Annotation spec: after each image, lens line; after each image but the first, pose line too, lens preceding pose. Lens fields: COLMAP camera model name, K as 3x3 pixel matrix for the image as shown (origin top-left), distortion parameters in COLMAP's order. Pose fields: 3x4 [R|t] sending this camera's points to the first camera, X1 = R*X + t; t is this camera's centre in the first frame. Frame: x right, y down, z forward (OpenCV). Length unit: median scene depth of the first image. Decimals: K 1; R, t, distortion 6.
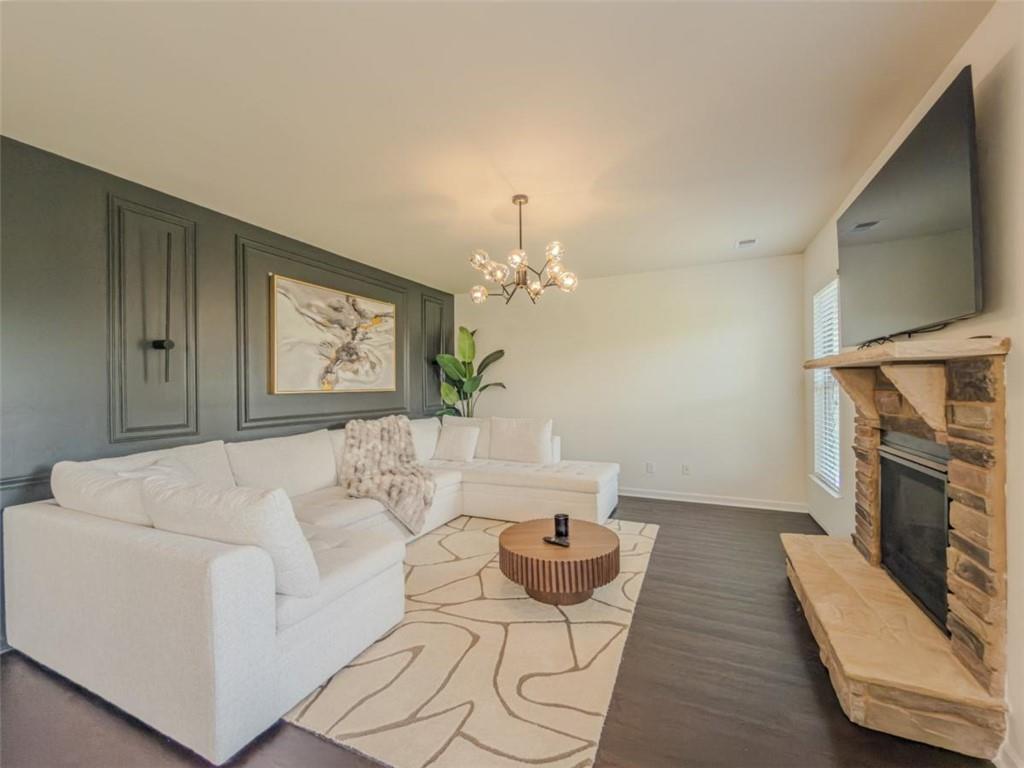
lens RADIAL K [[413.8, 0, 513.8], [0, 413.8, 385.3], [0, 0, 1]] dist [0.000291, -0.000031]
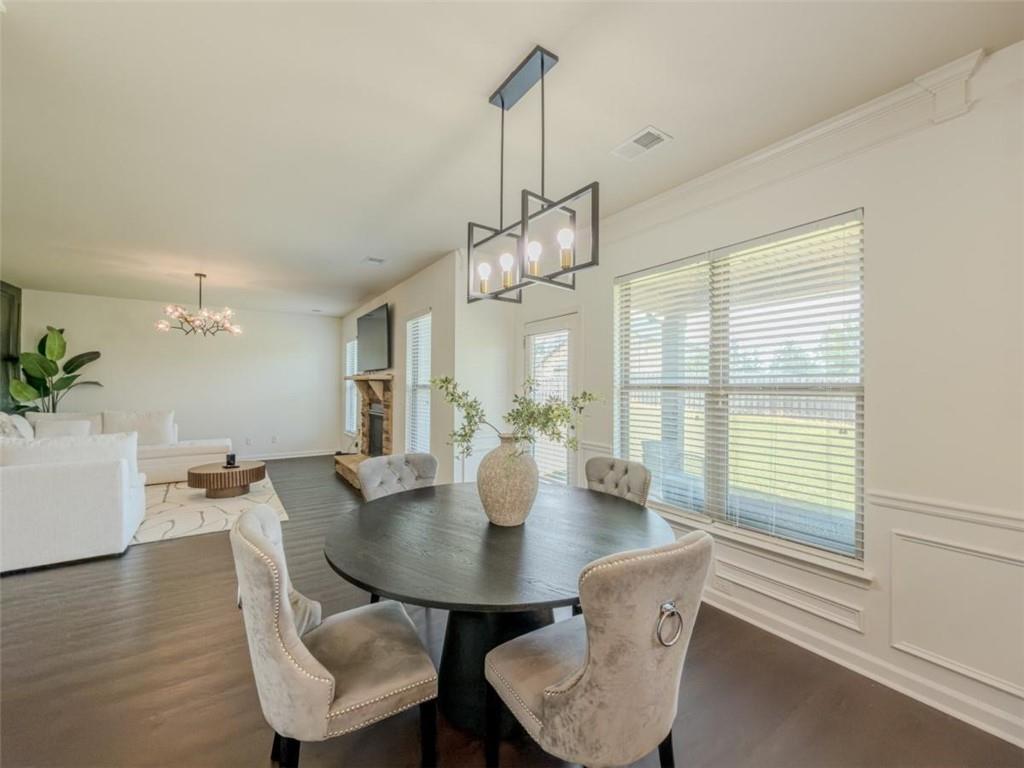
lens RADIAL K [[410.5, 0, 511.3], [0, 410.5, 385.8], [0, 0, 1]] dist [-0.001261, -0.000323]
pose [[0.512355, 0.015352, 0.858637, -0.571586], [-0.011660, 0.999872, -0.010920, 0.005323], [-0.858695, -0.004417, 0.512469, -0.710185]]
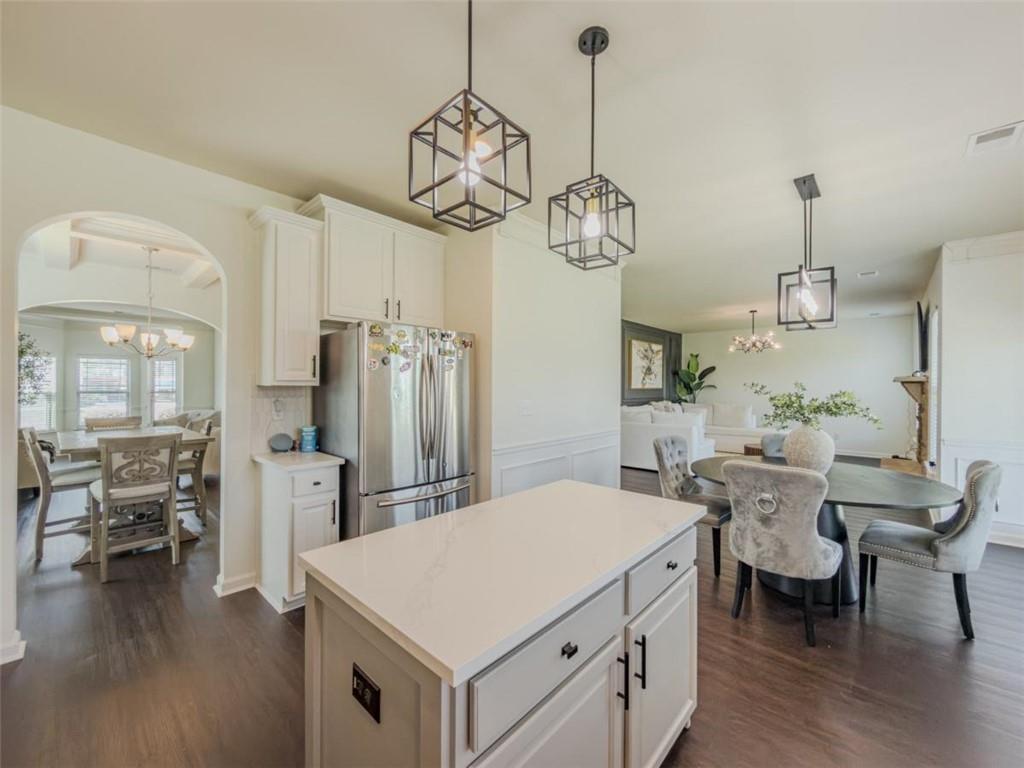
lens RADIAL K [[413.8, 0, 513.8], [0, 413.8, 385.3], [0, 0, 1]] dist [0.000291, -0.000031]
pose [[0.953027, 0.015342, -0.302497, -0.439504], [-0.015286, 0.999880, 0.002554, 0.003066], [0.302500, 0.002190, 0.953147, -1.319418]]
